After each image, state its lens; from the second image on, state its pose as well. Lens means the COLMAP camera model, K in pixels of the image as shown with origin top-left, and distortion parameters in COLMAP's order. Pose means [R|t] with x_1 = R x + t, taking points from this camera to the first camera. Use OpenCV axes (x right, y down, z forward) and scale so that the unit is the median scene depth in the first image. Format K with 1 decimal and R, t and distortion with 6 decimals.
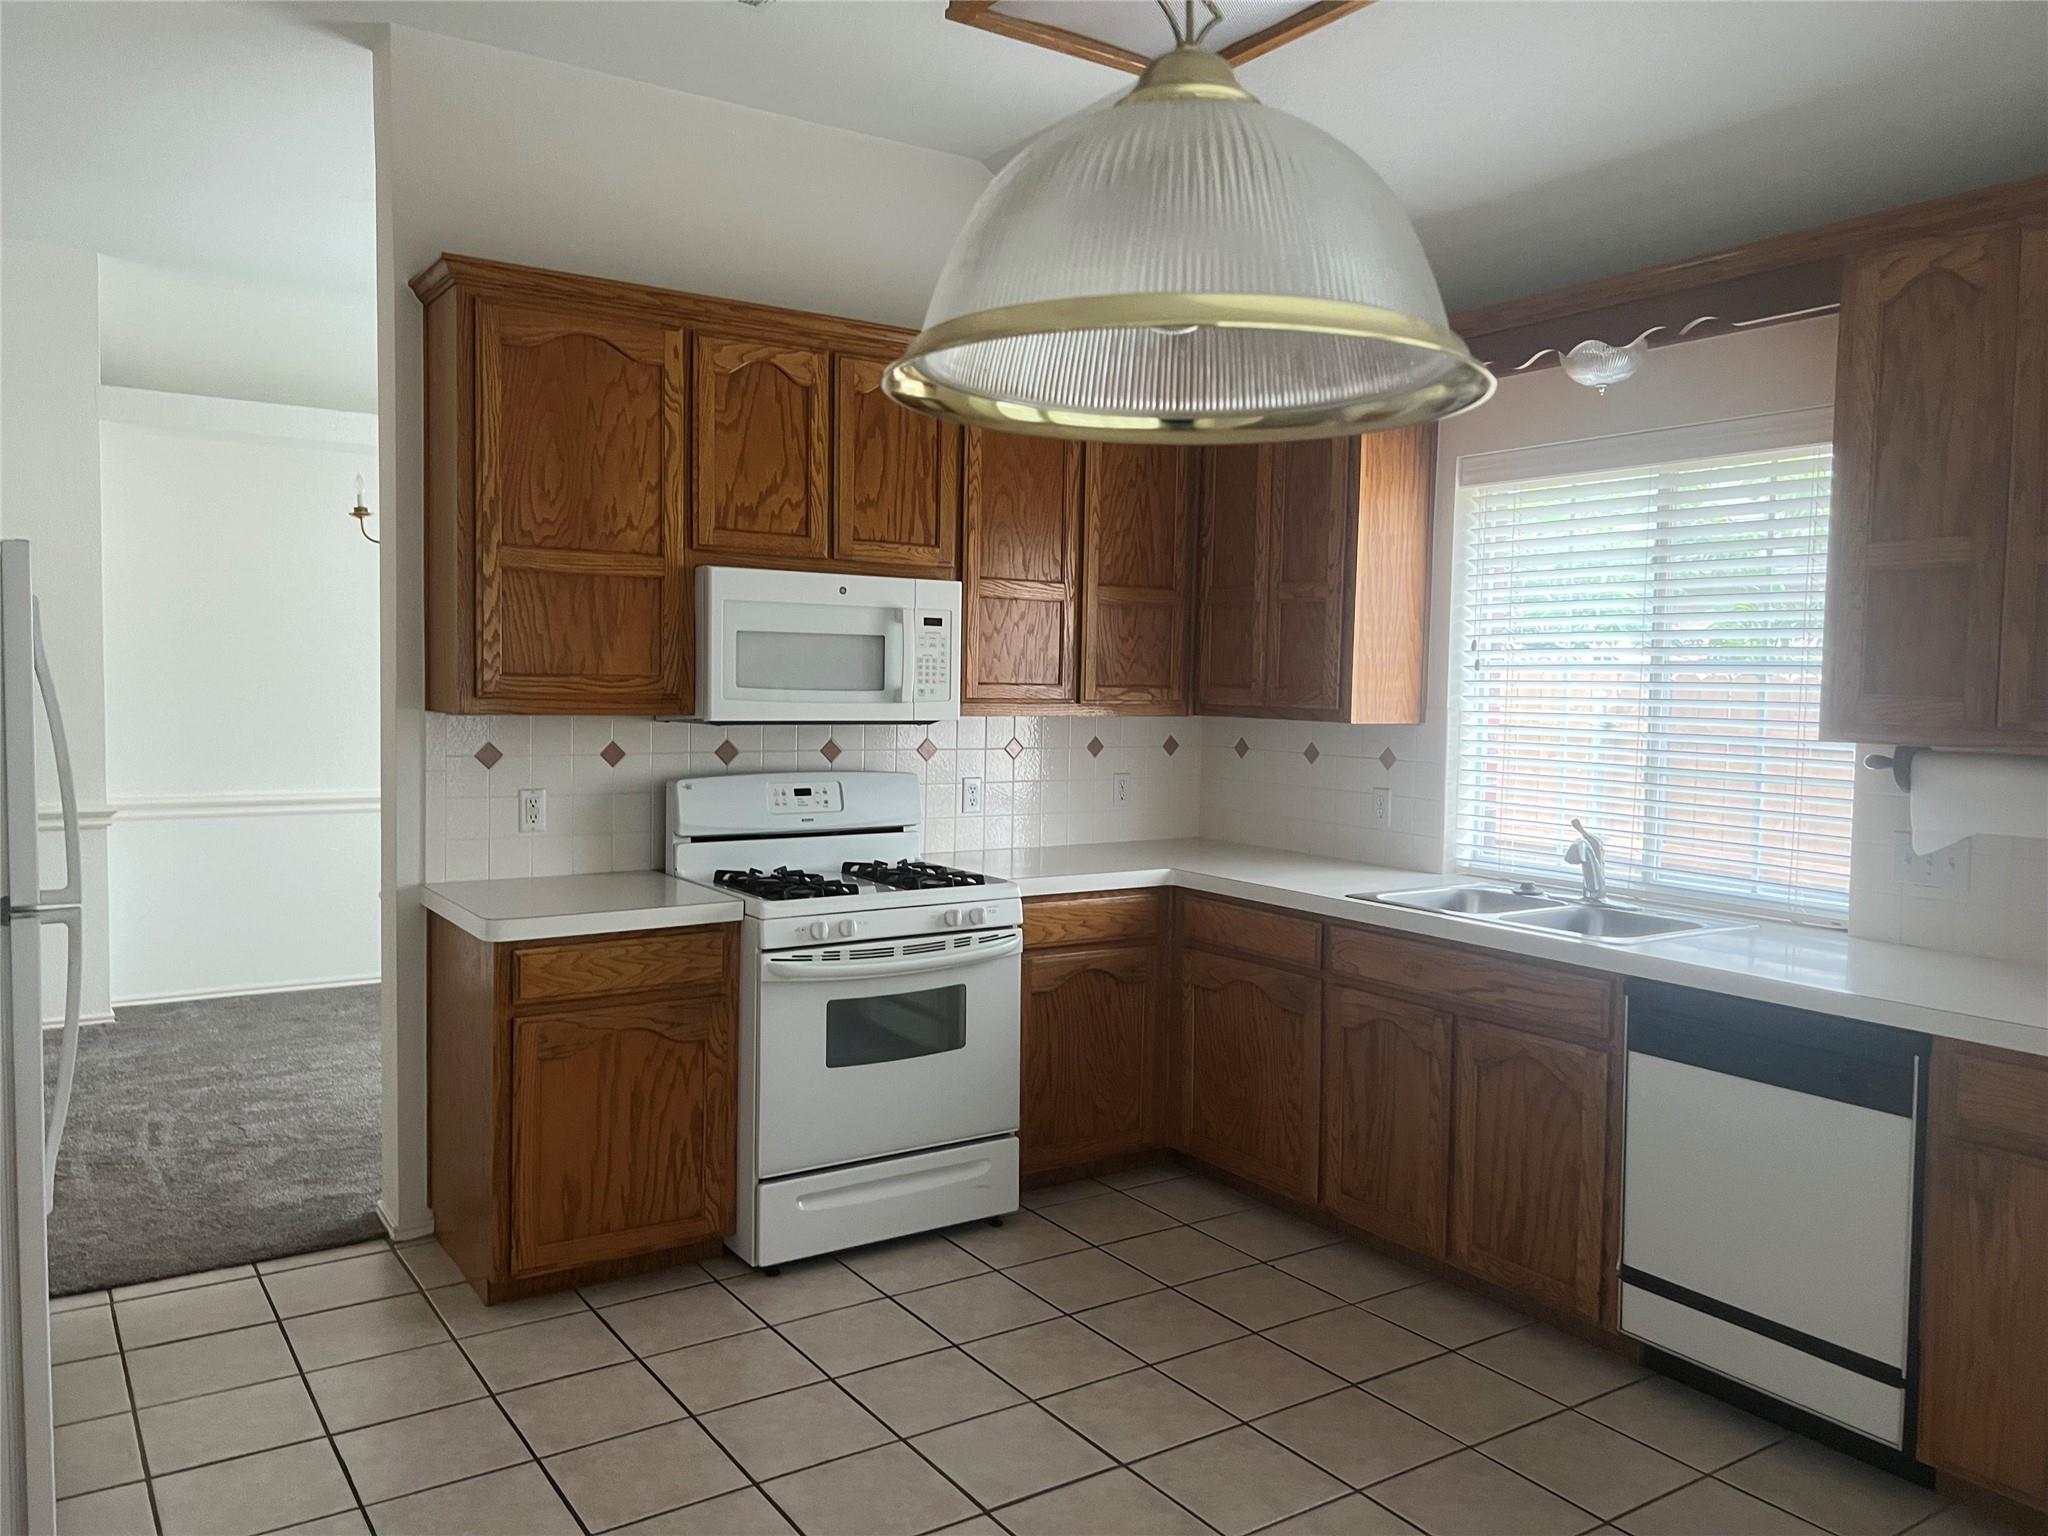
lens RADIAL K [[1549.5, 0, 1017.7], [0, 1549.5, 753.4], [0, 0, 1]] dist [0.043163, -0.057911]
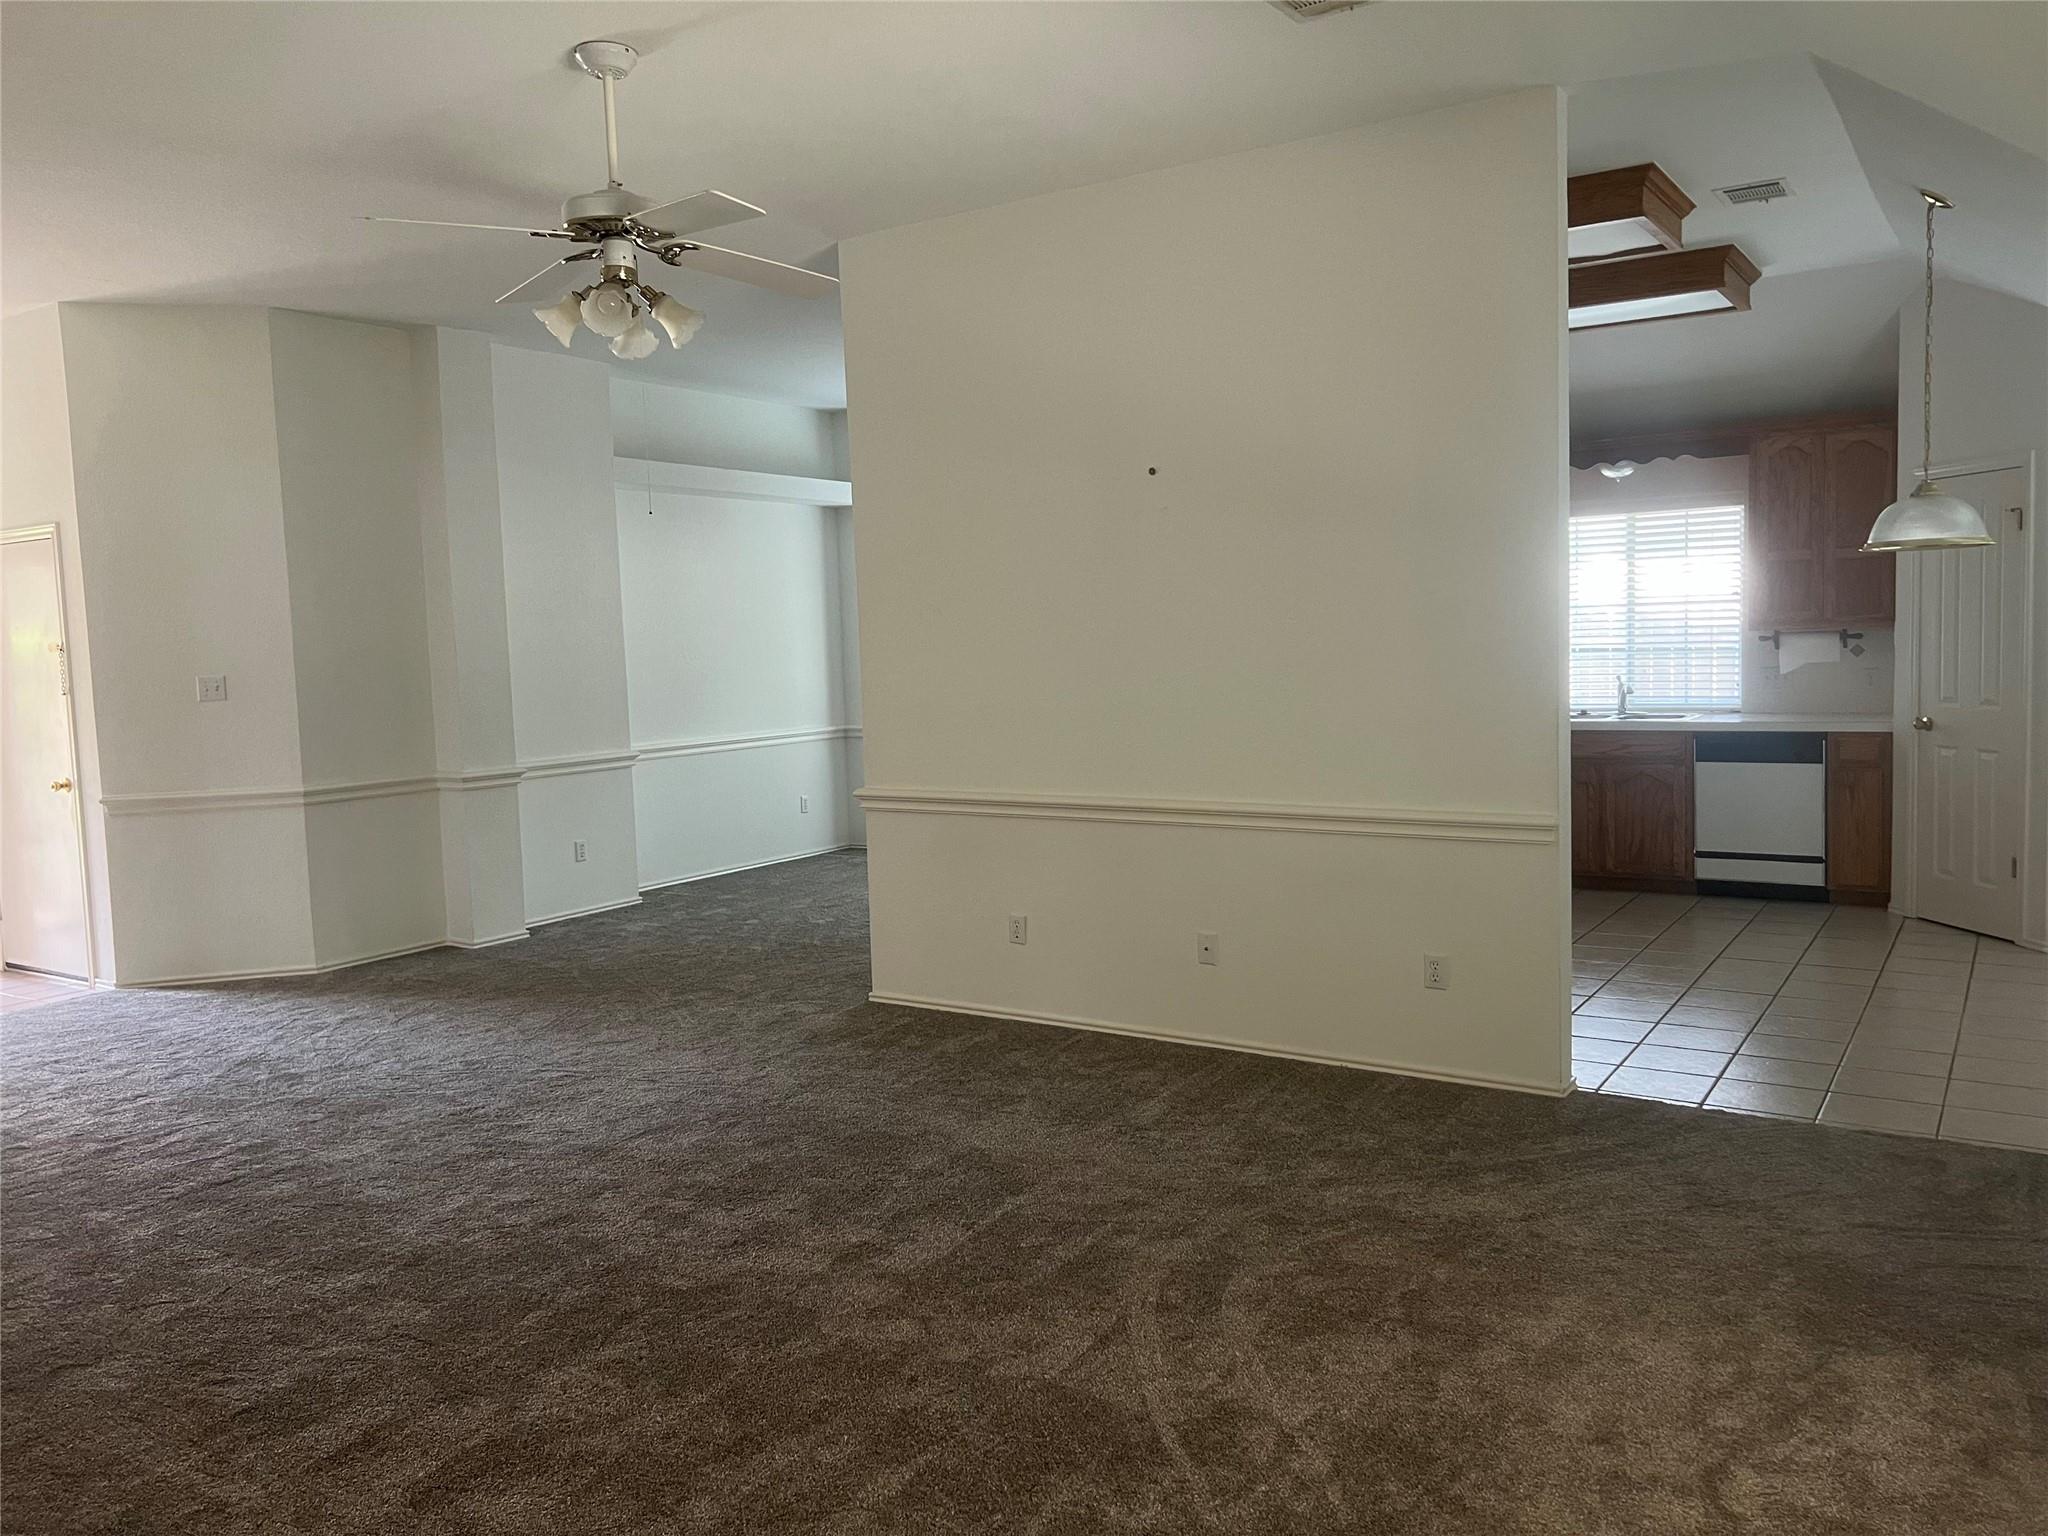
lens RADIAL K [[1549.5, 0, 1033.6], [0, 1549.5, 747.5], [0, 0, 1]] dist [0.043163, -0.057911]
pose [[0.913132, -0.080222, 0.399693, -1.278431], [0.072690, 0.996775, 0.033996, 0.008249], [-0.401131, -0.001989, 0.916018, -0.683924]]
